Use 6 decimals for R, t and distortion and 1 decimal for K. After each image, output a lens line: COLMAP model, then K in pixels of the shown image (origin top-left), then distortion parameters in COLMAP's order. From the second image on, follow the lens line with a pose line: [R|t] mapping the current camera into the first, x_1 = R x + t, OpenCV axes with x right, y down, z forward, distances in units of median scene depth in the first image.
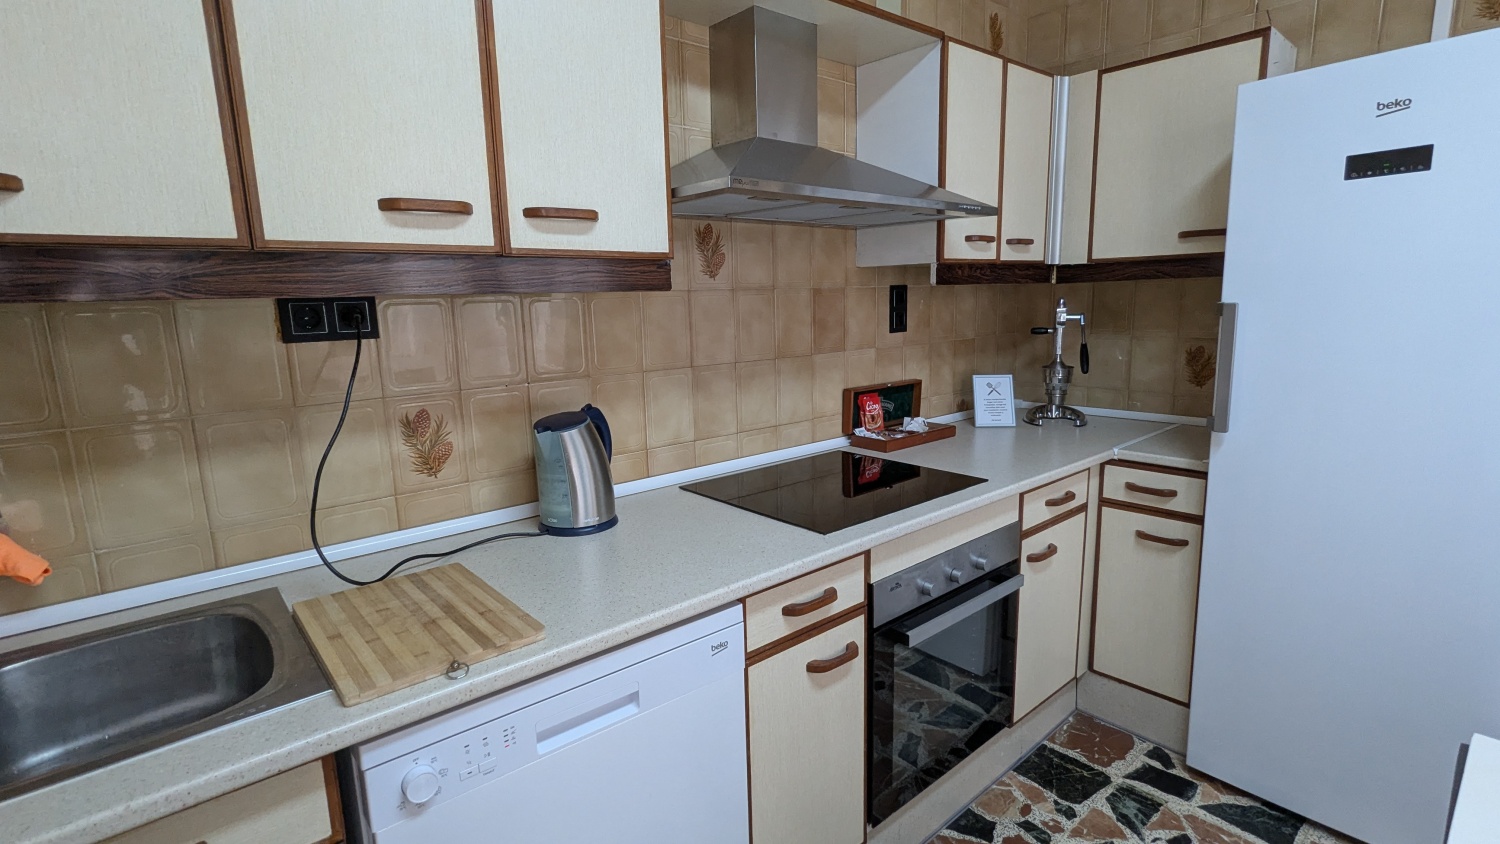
lens RADIAL K [[703.7, 0, 747.3], [0, 703.7, 421.3], [0, 0, 1]] dist [-0.008158, 0.006403]
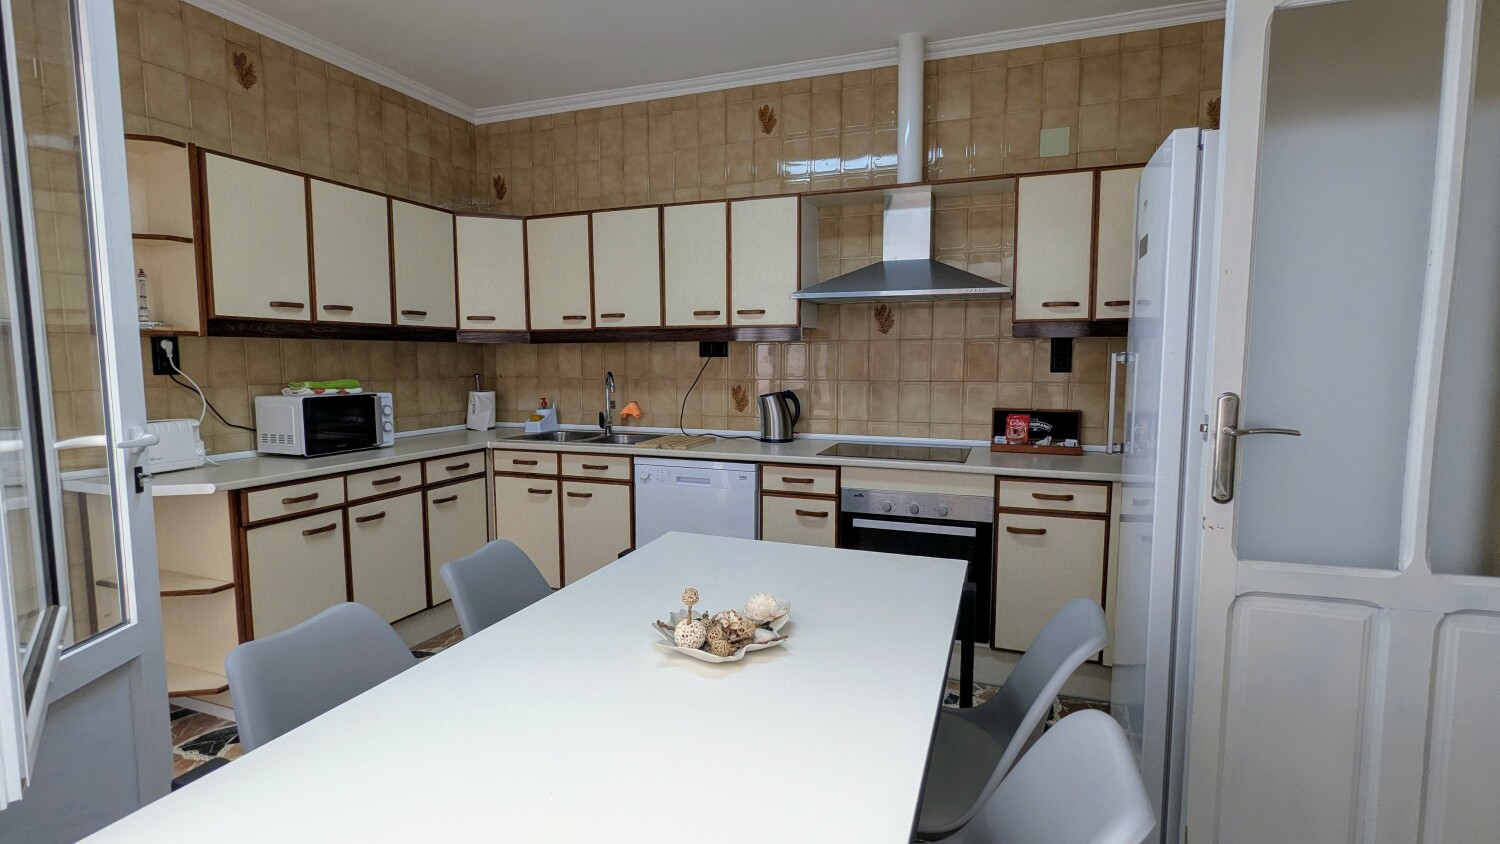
lens RADIAL K [[703.7, 0, 753.0], [0, 703.7, 418.8], [0, 0, 1]] dist [-0.008158, 0.006403]
pose [[0.492280, 0.103393, -0.864274, 1.375995], [-0.160025, 0.986746, 0.026896, 0.021012], [0.855600, 0.125065, 0.502301, -0.183110]]
